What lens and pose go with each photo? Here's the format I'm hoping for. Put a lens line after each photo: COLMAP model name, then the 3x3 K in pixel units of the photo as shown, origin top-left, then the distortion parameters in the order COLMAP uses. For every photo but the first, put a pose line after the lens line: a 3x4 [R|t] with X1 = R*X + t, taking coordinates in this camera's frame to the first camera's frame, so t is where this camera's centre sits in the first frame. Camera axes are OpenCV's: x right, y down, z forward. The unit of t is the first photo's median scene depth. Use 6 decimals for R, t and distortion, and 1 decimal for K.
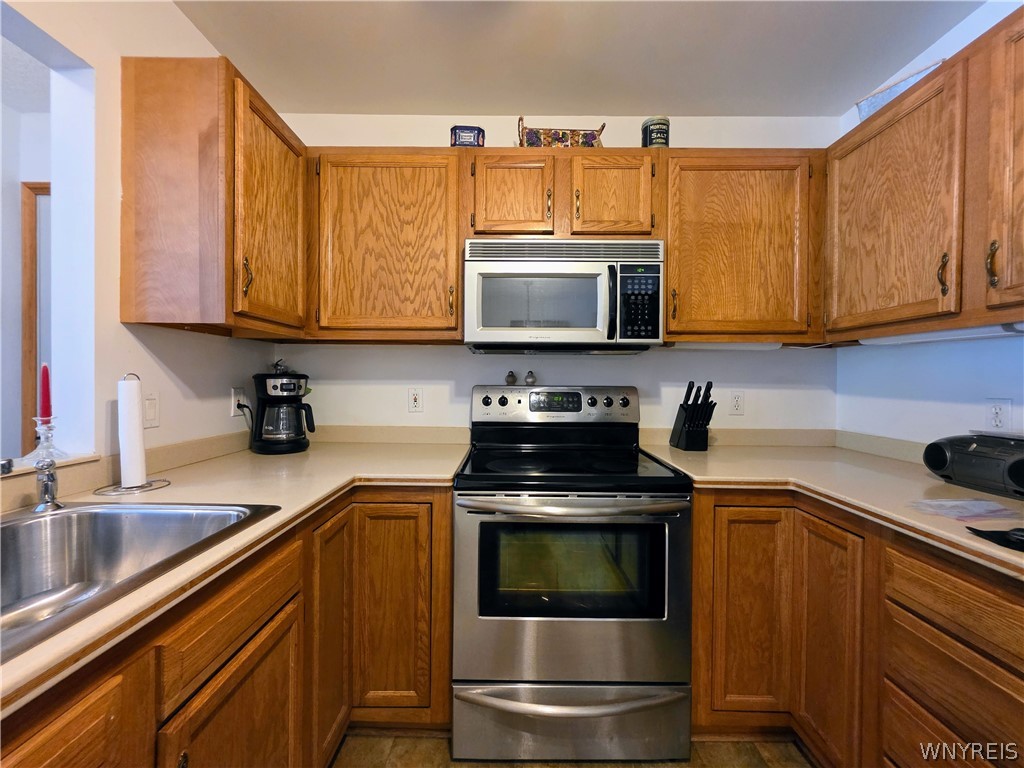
lens RADIAL K [[411.6, 0, 509.1], [0, 411.6, 381.1], [0, 0, 1]] dist [-0.000123, 0.000246]
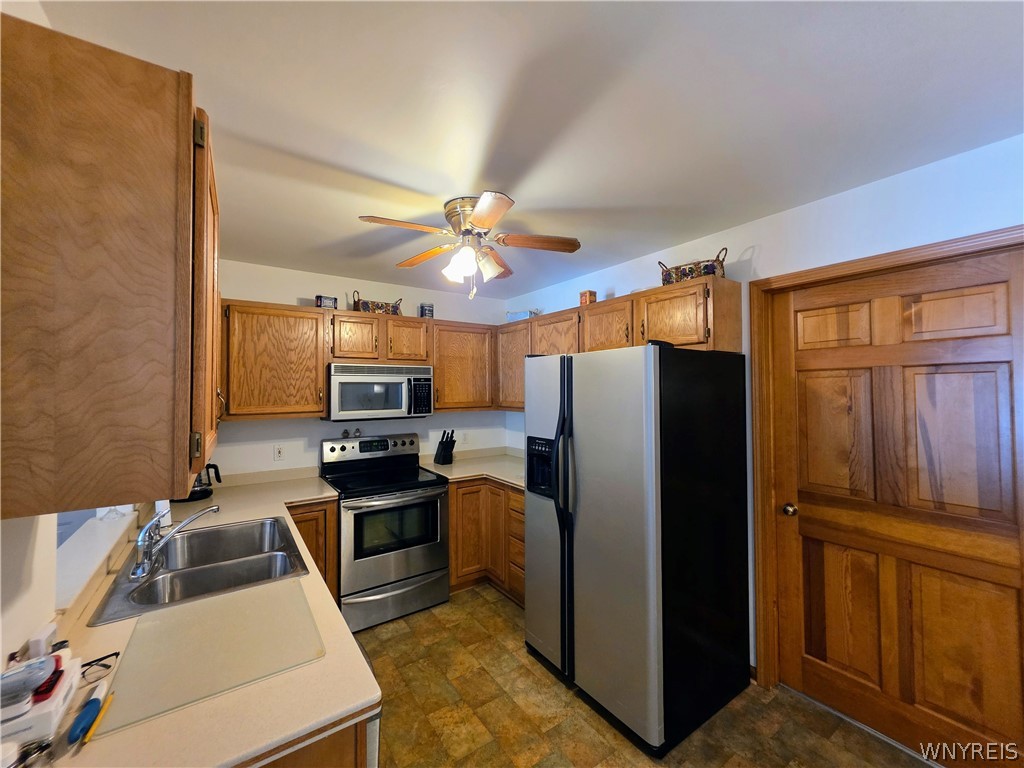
lens RADIAL K [[411.6, 0, 509.1], [0, 411.6, 381.1], [0, 0, 1]] dist [-0.000123, 0.000246]
pose [[0.819786, -0.002853, 0.572663, -0.489502], [0.018589, 0.999593, -0.021630, -0.206615], [-0.572369, 0.028377, 0.819505, -0.908709]]
